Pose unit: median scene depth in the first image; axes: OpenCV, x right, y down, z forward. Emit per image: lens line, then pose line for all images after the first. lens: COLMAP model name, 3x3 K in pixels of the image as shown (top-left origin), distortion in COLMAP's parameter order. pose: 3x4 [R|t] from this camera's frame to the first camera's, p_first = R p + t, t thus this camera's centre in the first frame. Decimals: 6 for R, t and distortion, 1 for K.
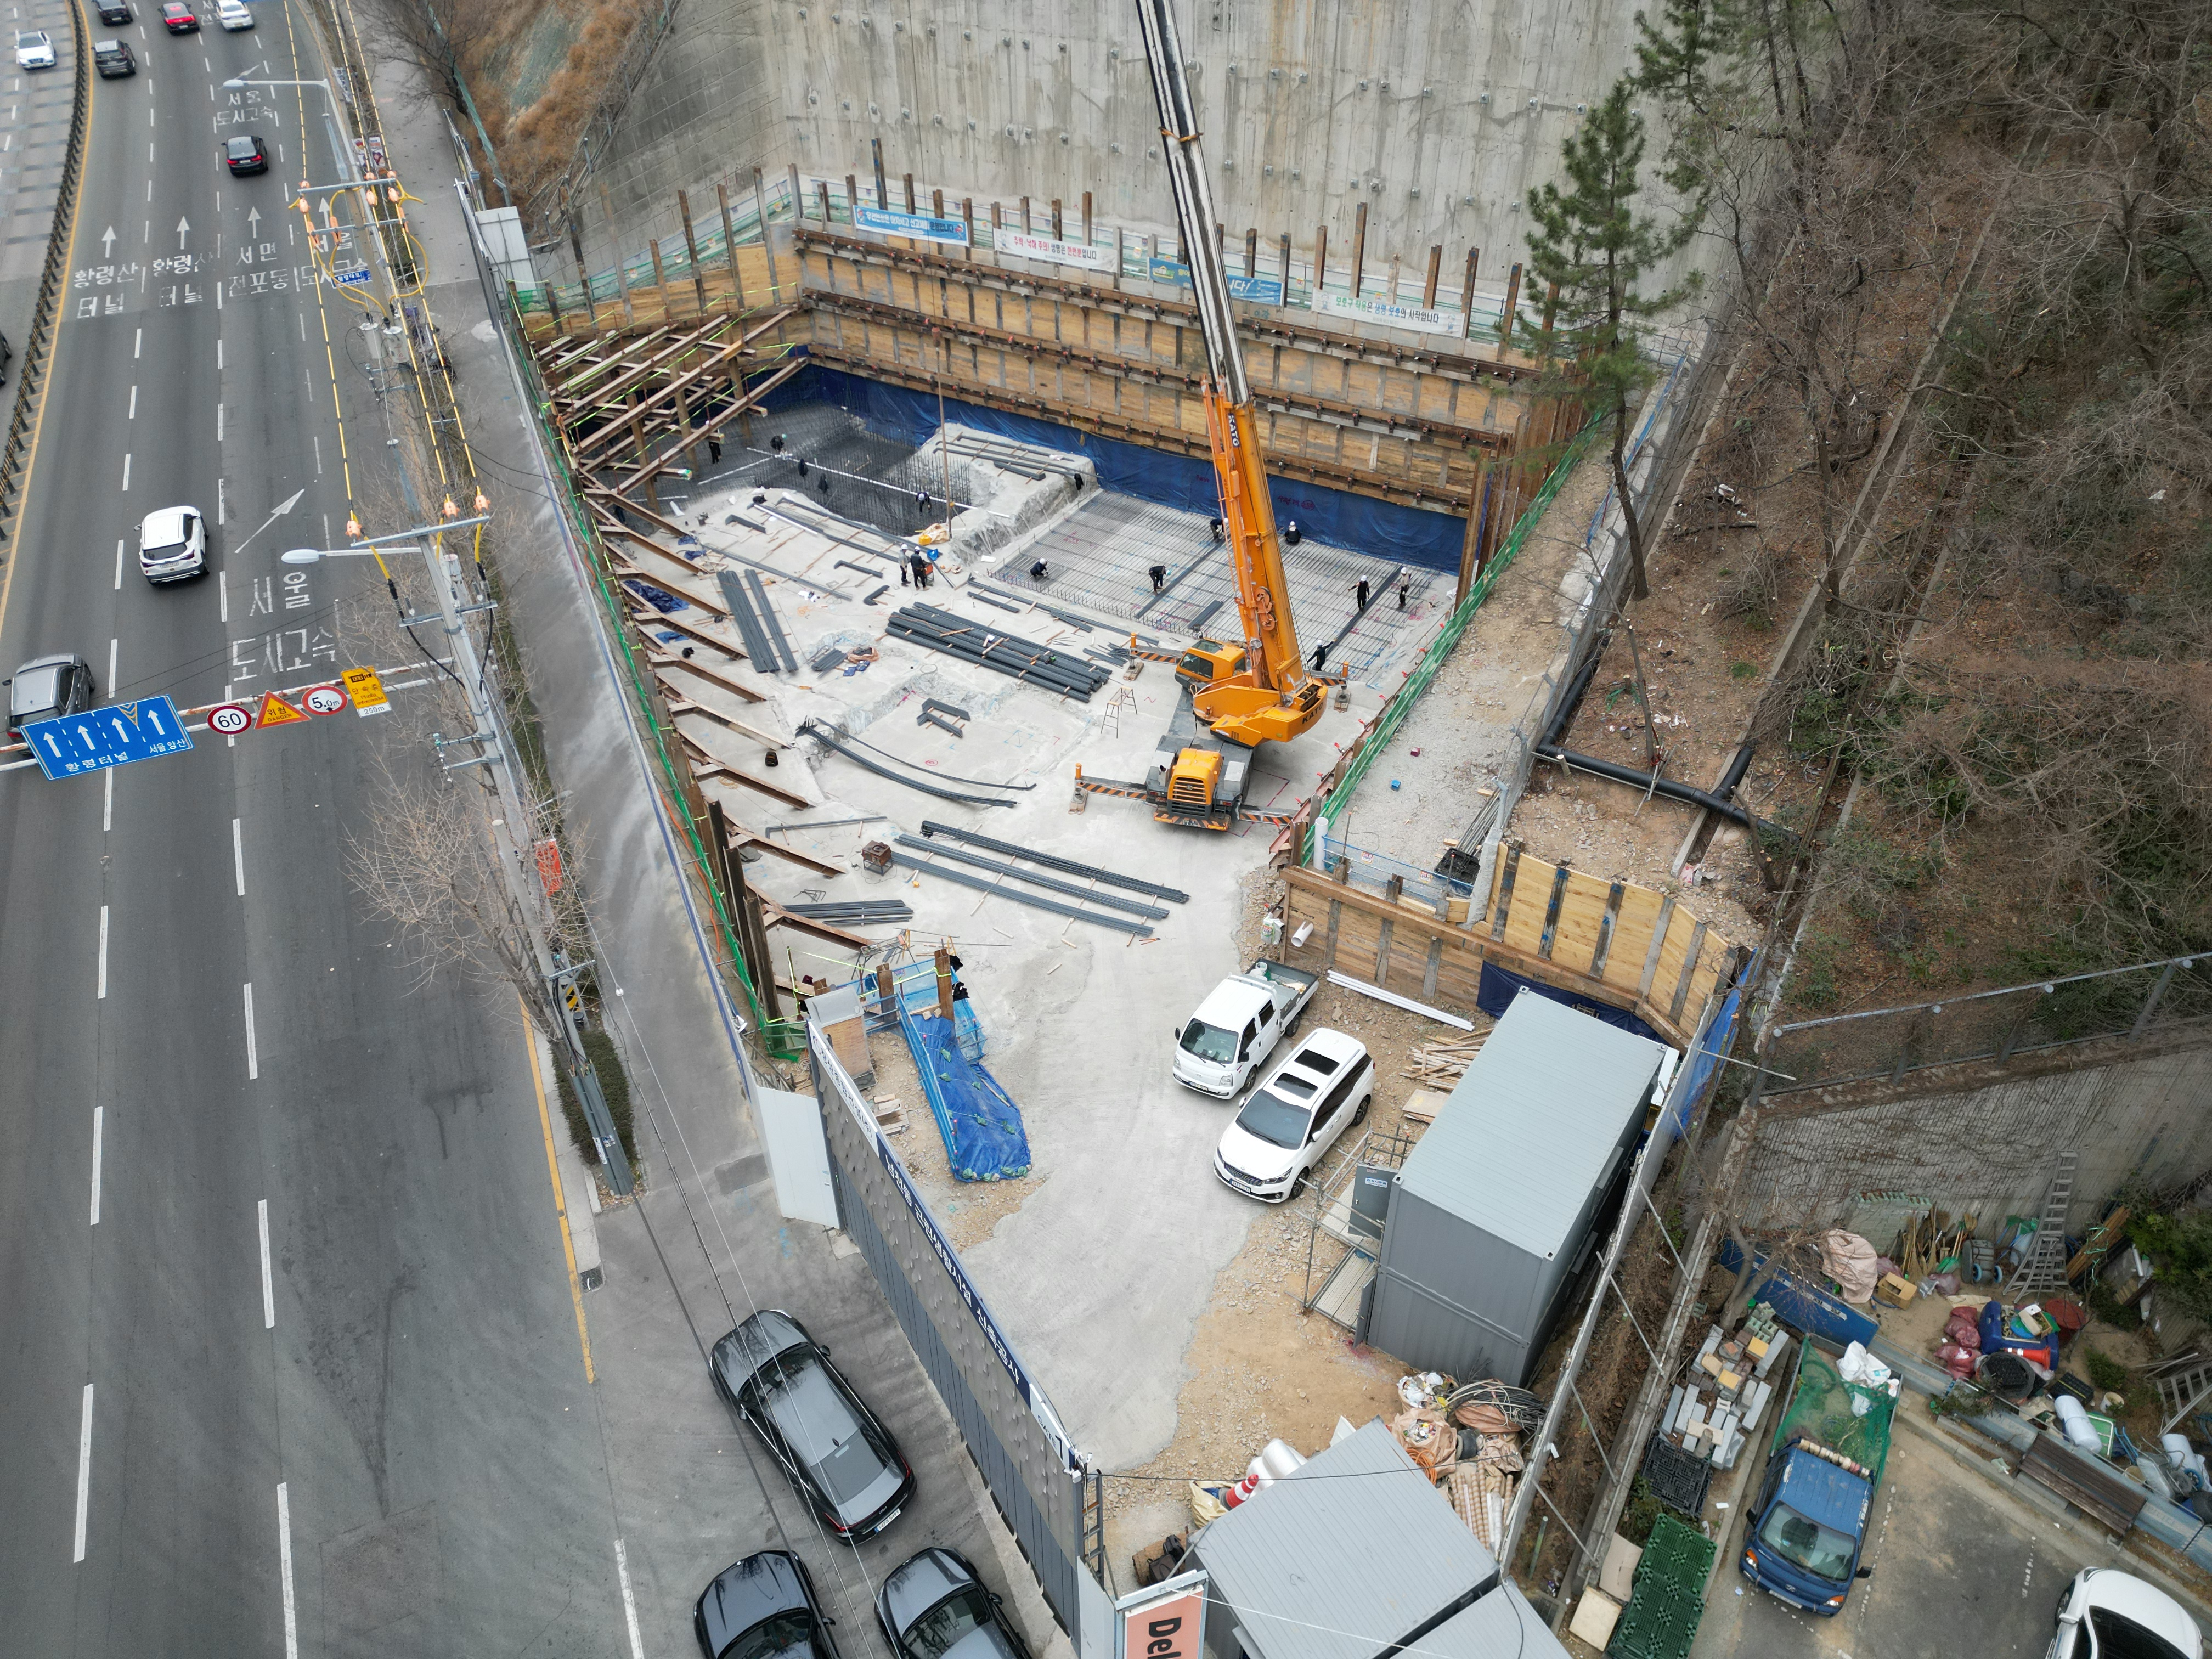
lens RADIAL K [[1535.9, 0, 1102.7], [0, 1535.9, 823.6], [0, 0, 1]] dist [0.081954, -0.071720]
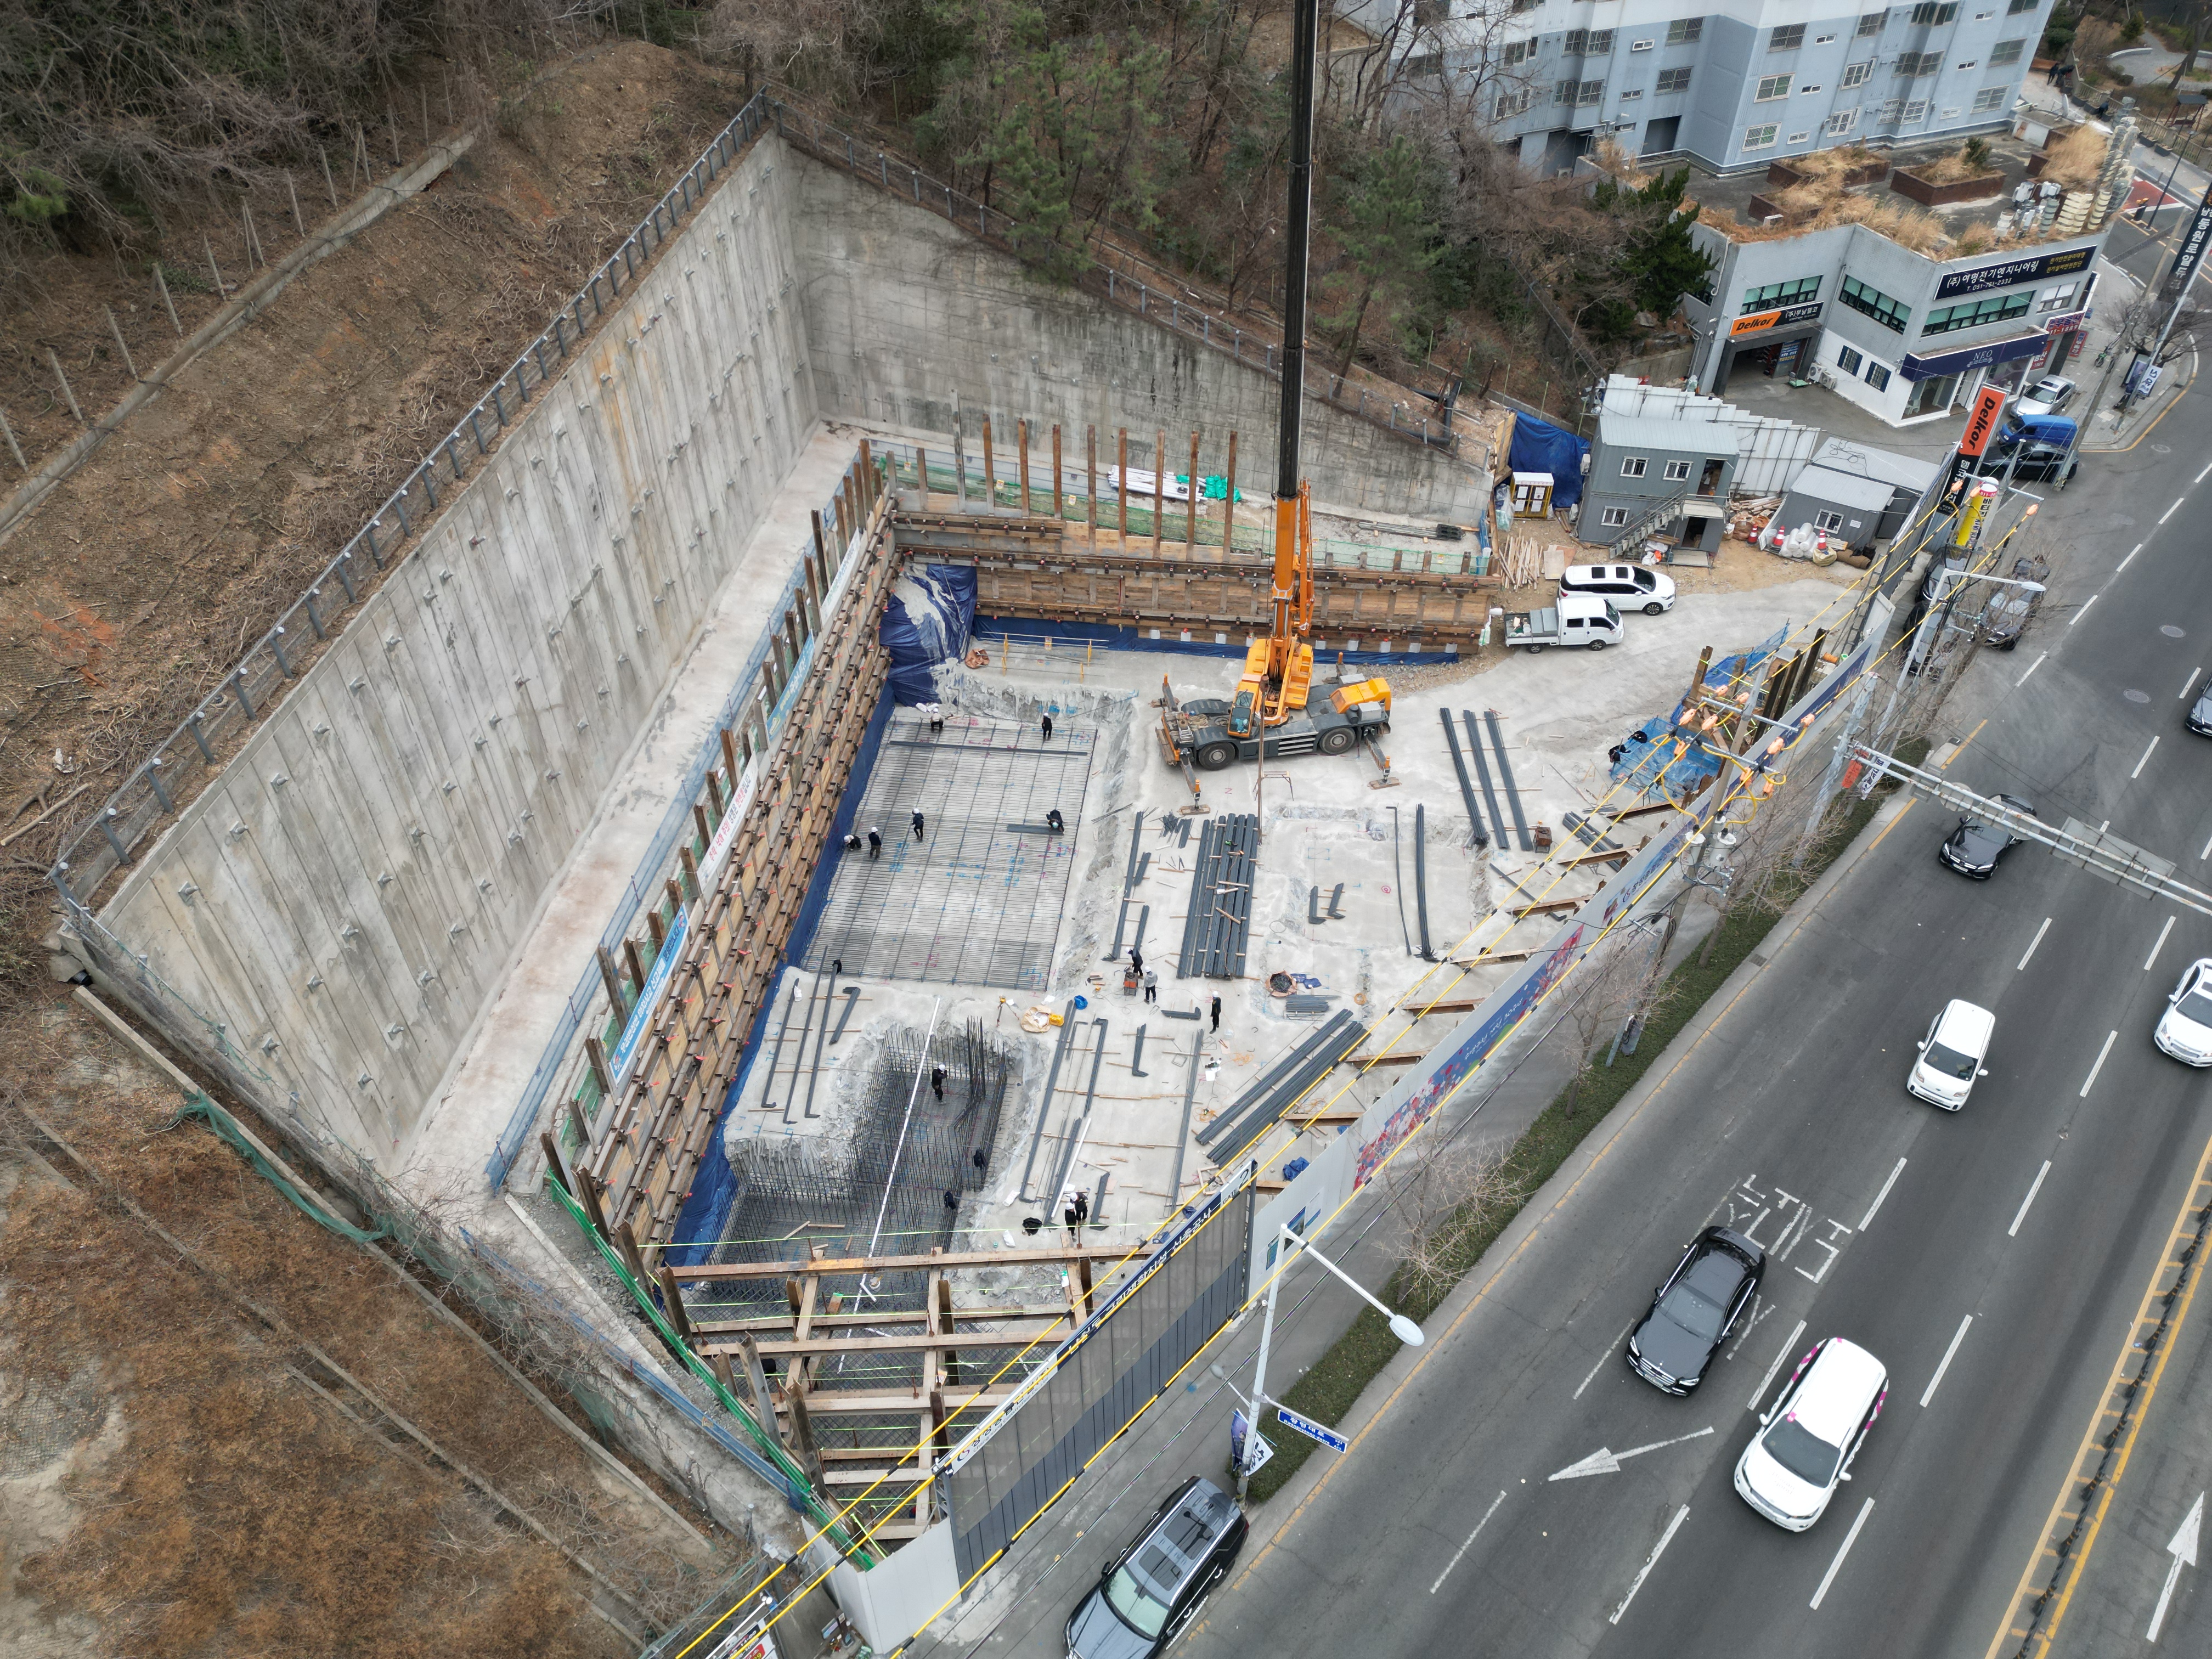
lens RADIAL K [[1535.9, 0, 1095.6], [0, 1535.9, 832.5], [0, 0, 1]] dist [0.081954, -0.071720]
pose [[-0.403311, -0.593907, 0.696143, -0.762440], [0.573477, 0.428777, 0.698051, -0.942255], [-0.713067, 0.680753, 0.167661, 0.875098]]
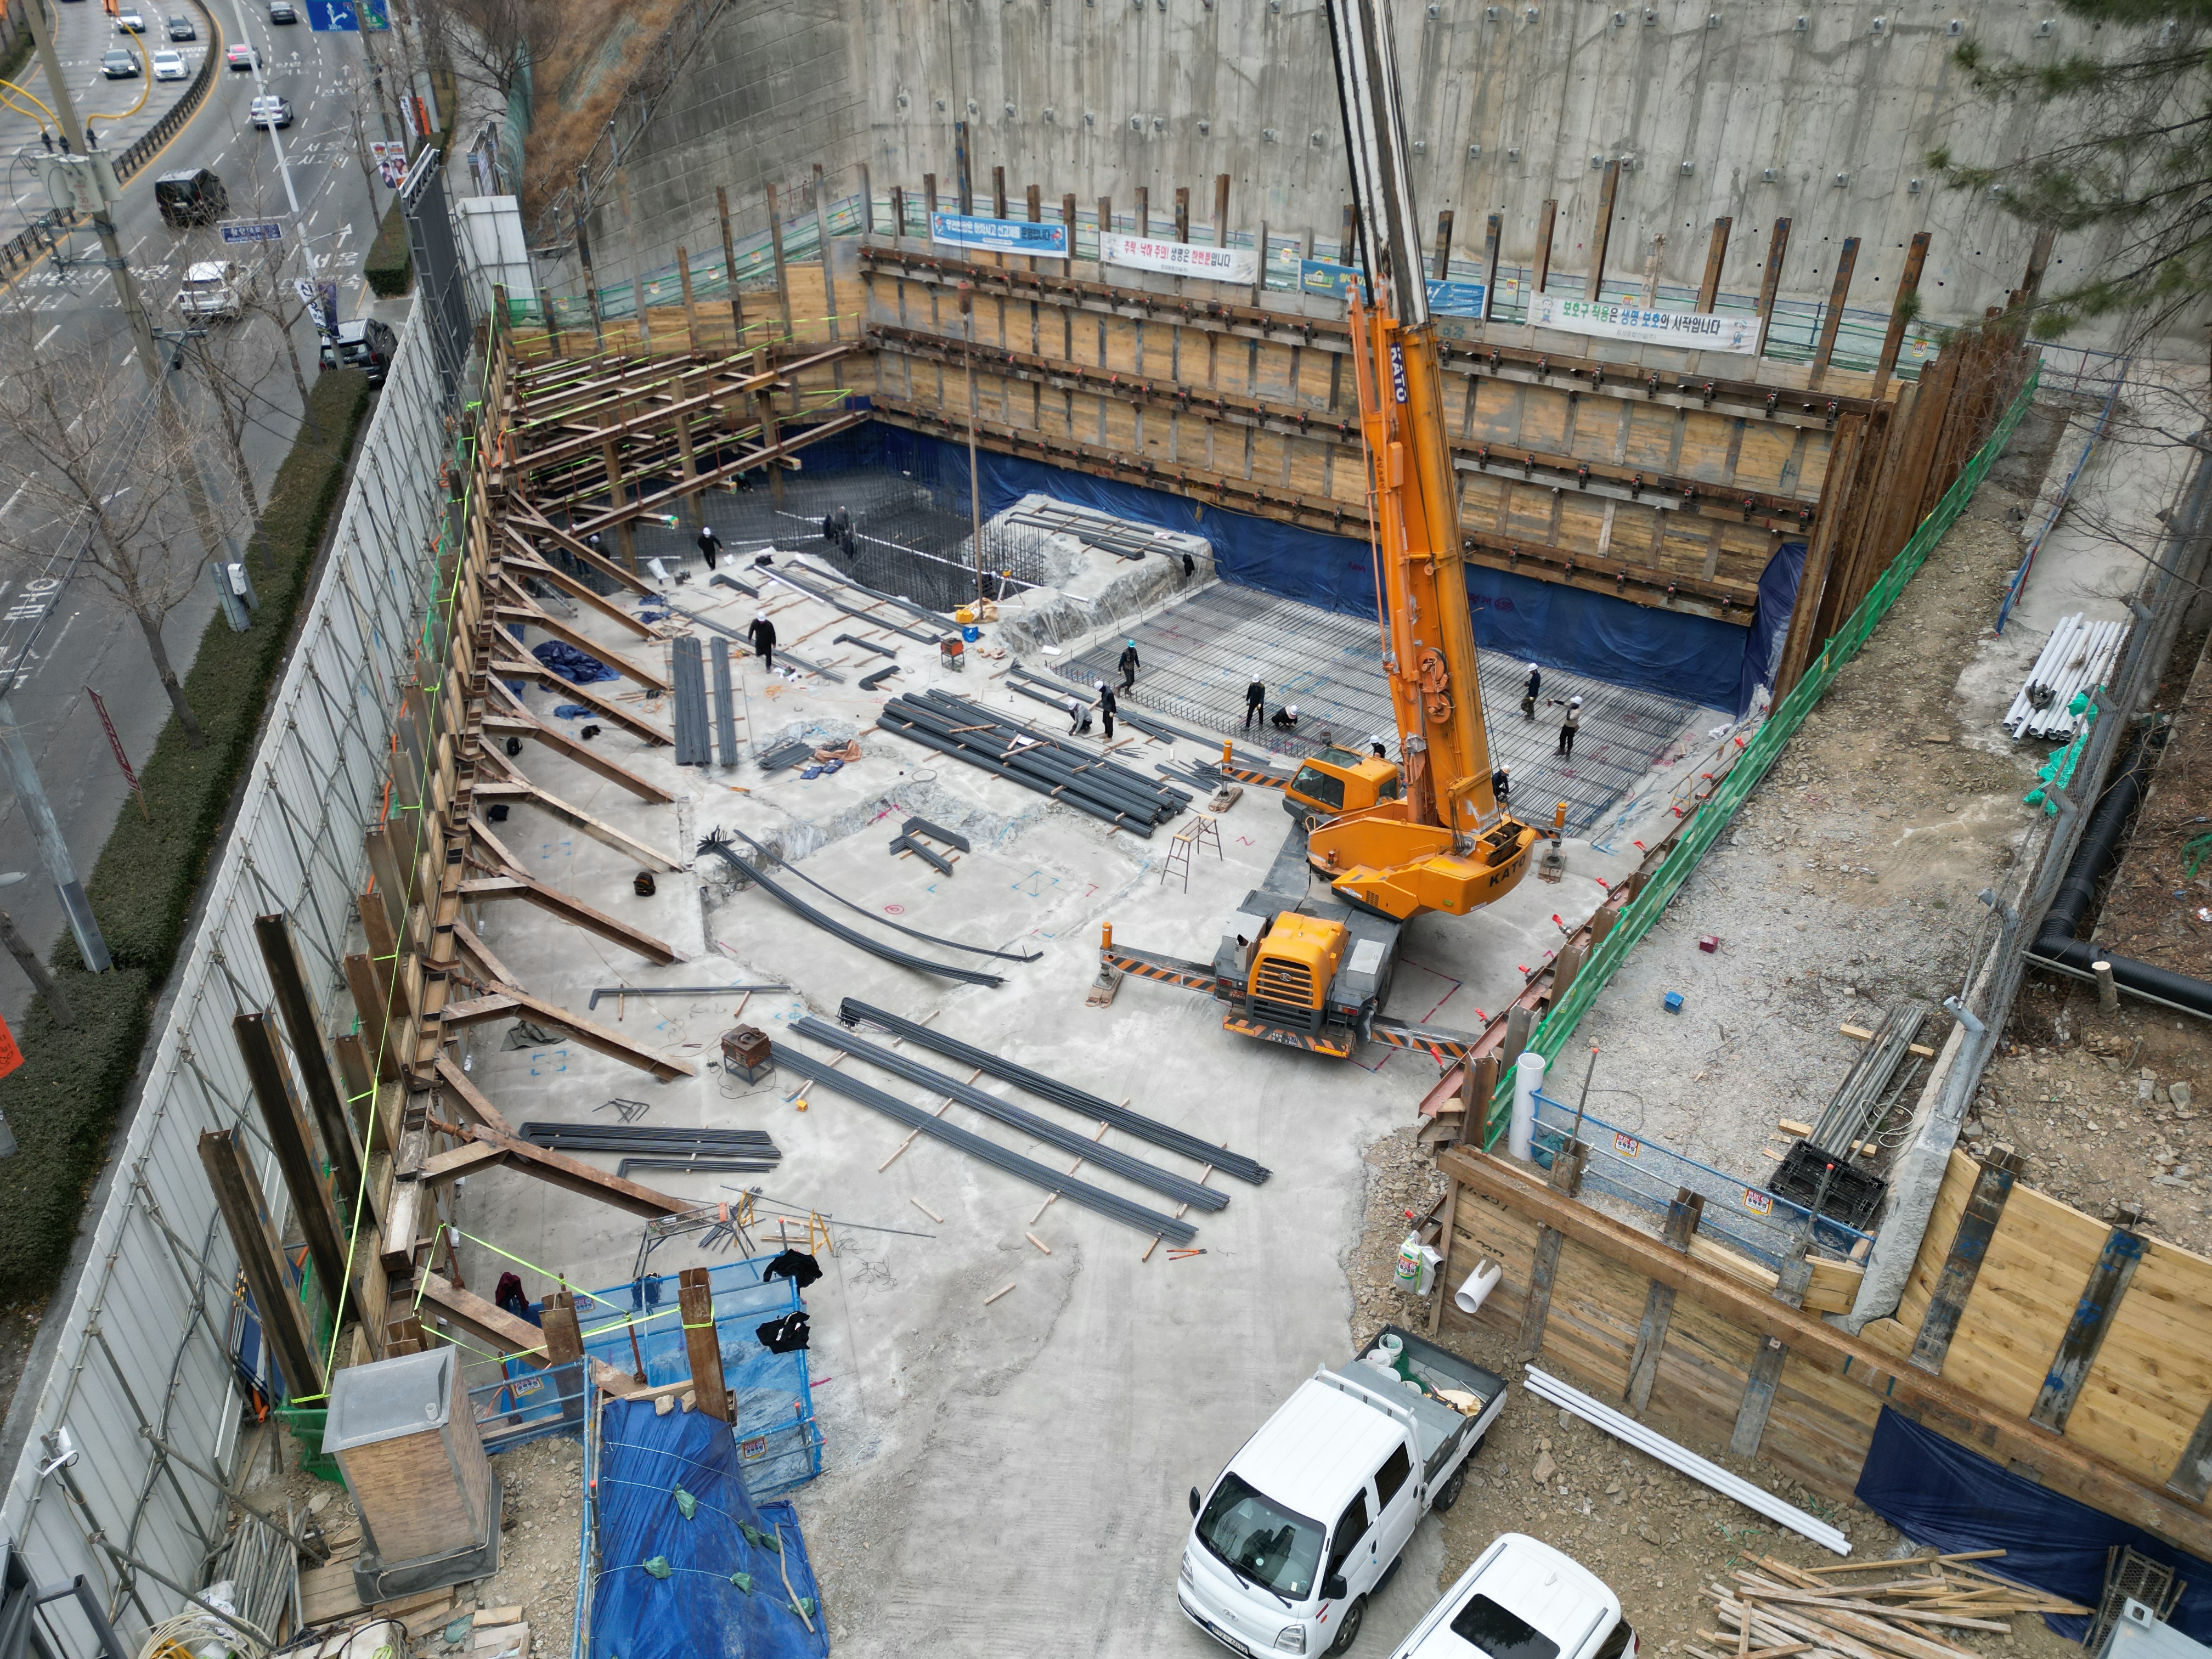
lens RADIAL K [[1535.9, 0, 1102.2], [0, 1535.9, 822.1], [0, 0, 1]] dist [0.081954, -0.071720]
pose [[0.991758, 0.071264, -0.106474, 0.038363], [-0.084570, 0.988394, -0.126193, -0.002119], [0.096245, 0.134157, 0.986275, 0.346522]]
